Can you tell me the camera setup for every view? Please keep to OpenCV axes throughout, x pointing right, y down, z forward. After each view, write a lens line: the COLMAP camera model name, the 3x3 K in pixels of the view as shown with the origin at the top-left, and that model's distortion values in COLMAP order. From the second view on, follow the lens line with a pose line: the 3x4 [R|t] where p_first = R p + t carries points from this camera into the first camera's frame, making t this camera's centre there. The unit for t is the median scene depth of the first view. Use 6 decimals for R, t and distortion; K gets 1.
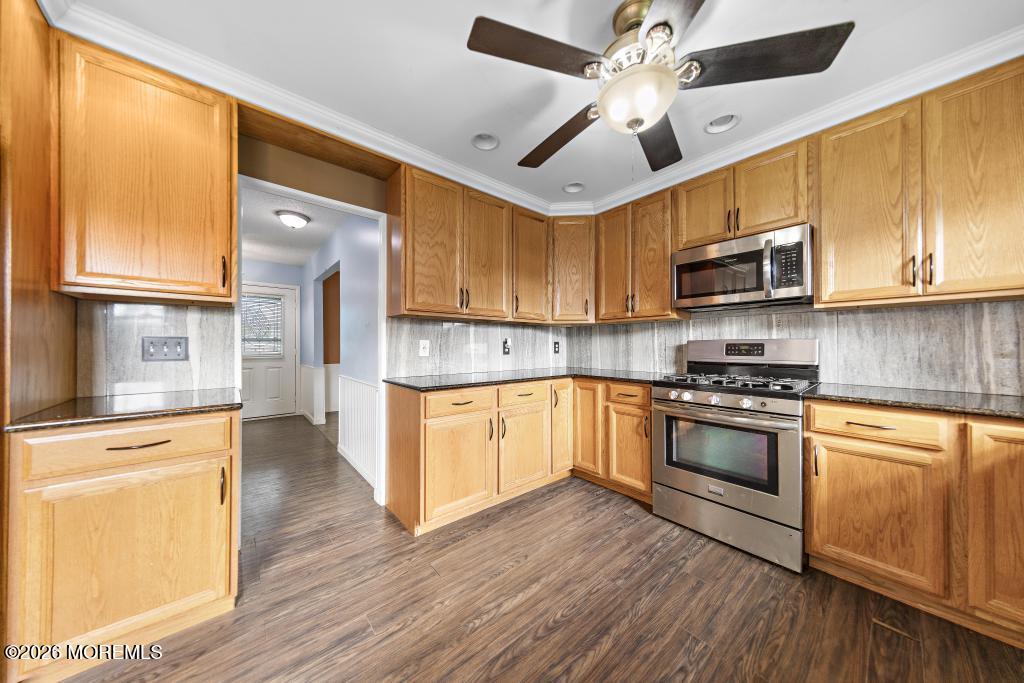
lens RADIAL K [[324.1, 0, 510.3], [0, 324.1, 343.5], [0, 0, 1]] dist [0.006119, -0.000088]
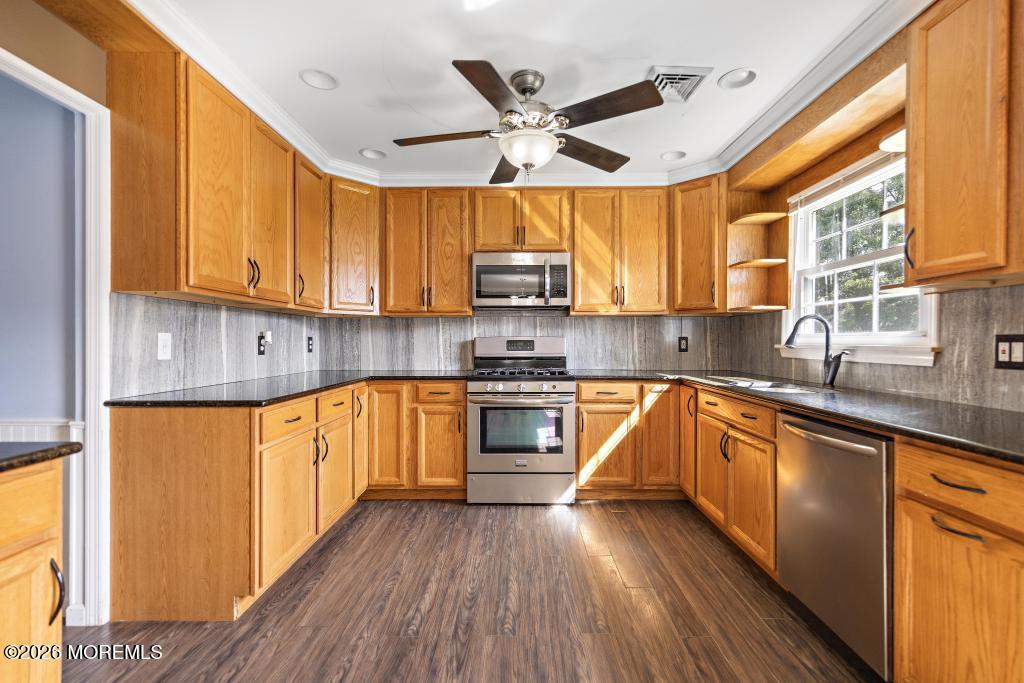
lens RADIAL K [[467.5, 0, 512.5], [0, 467.5, 342.3], [0, 0, 1]] dist [0.008708, 0.000582]
pose [[0.651933, -0.000276, 0.758276, -0.553102], [-0.004951, 0.999977, 0.004620, -0.000082], [-0.758260, -0.006766, 0.651917, -0.073788]]
